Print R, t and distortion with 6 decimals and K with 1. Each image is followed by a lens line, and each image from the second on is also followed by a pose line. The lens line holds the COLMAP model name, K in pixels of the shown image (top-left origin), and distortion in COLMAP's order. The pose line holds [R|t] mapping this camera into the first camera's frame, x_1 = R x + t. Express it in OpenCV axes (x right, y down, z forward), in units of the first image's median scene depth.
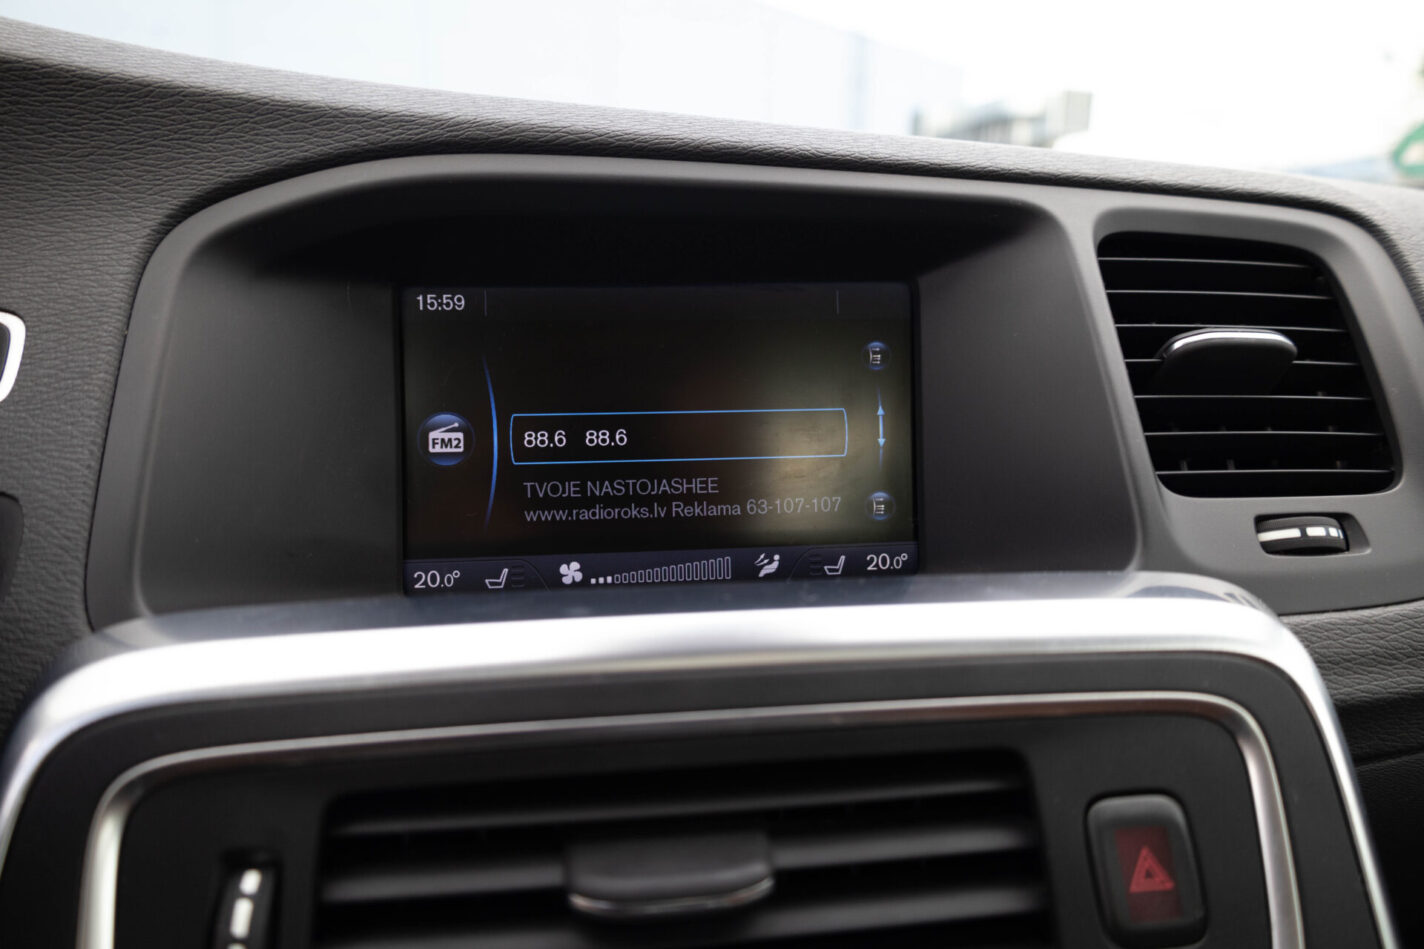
lens RADIAL K [[920.9, 0, 718.0], [0, 920.9, 468.3], [0, 0, 1]] dist [0.004550, 0.027899]
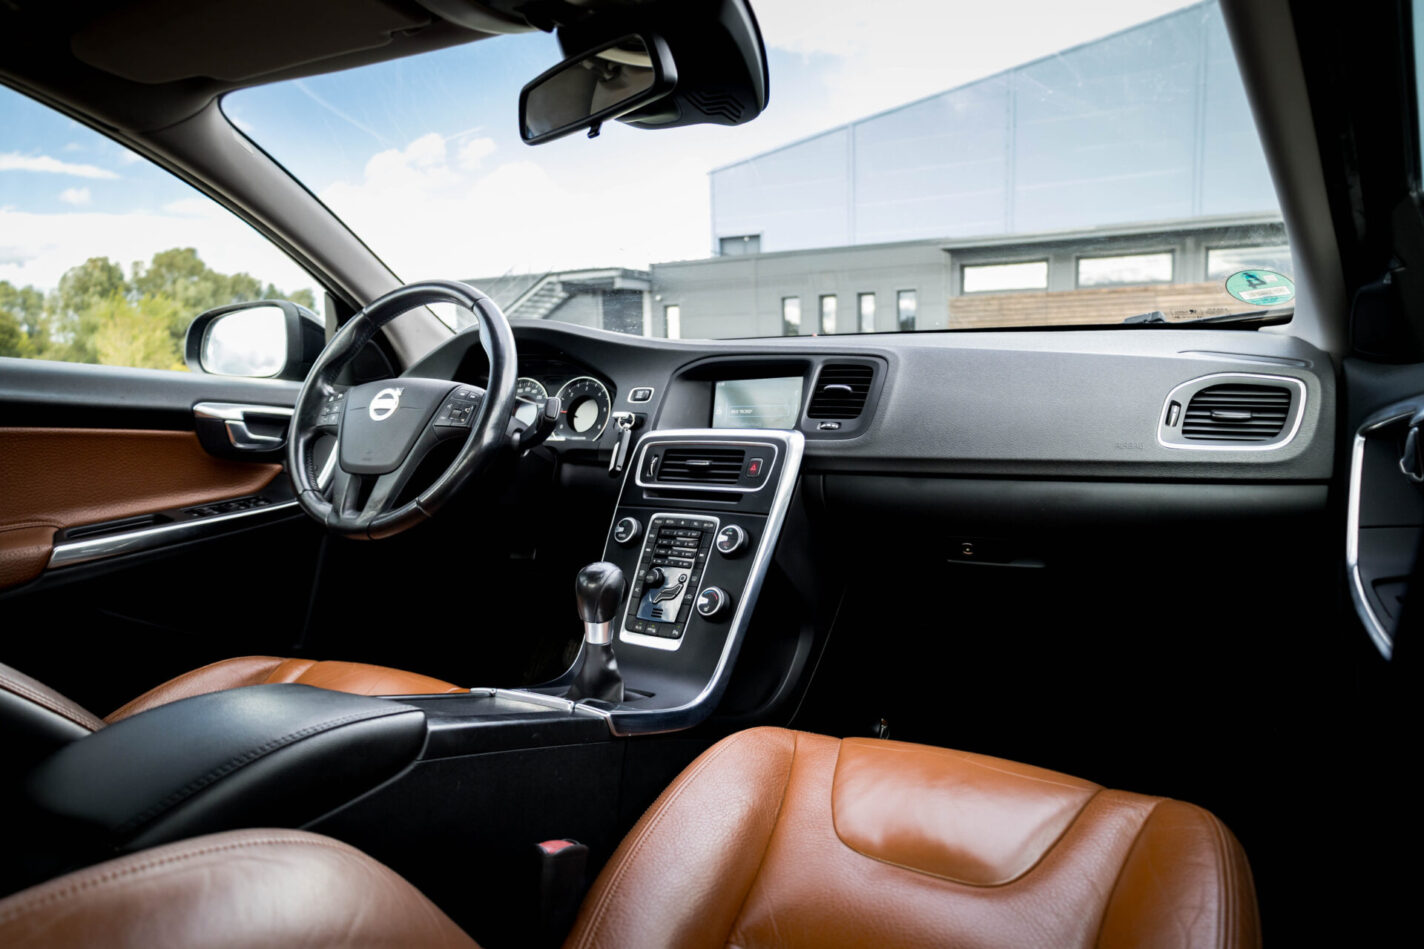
lens RADIAL K [[920.9, 0, 701.9], [0, 920.9, 489.6], [0, 0, 1]] dist [0.004550, 0.027899]
pose [[0.696538, 0.050073, -0.715770, 3.692078], [-0.115919, 0.992311, -0.043386, 0.697939], [0.708094, 0.113192, 0.696987, -2.828040]]
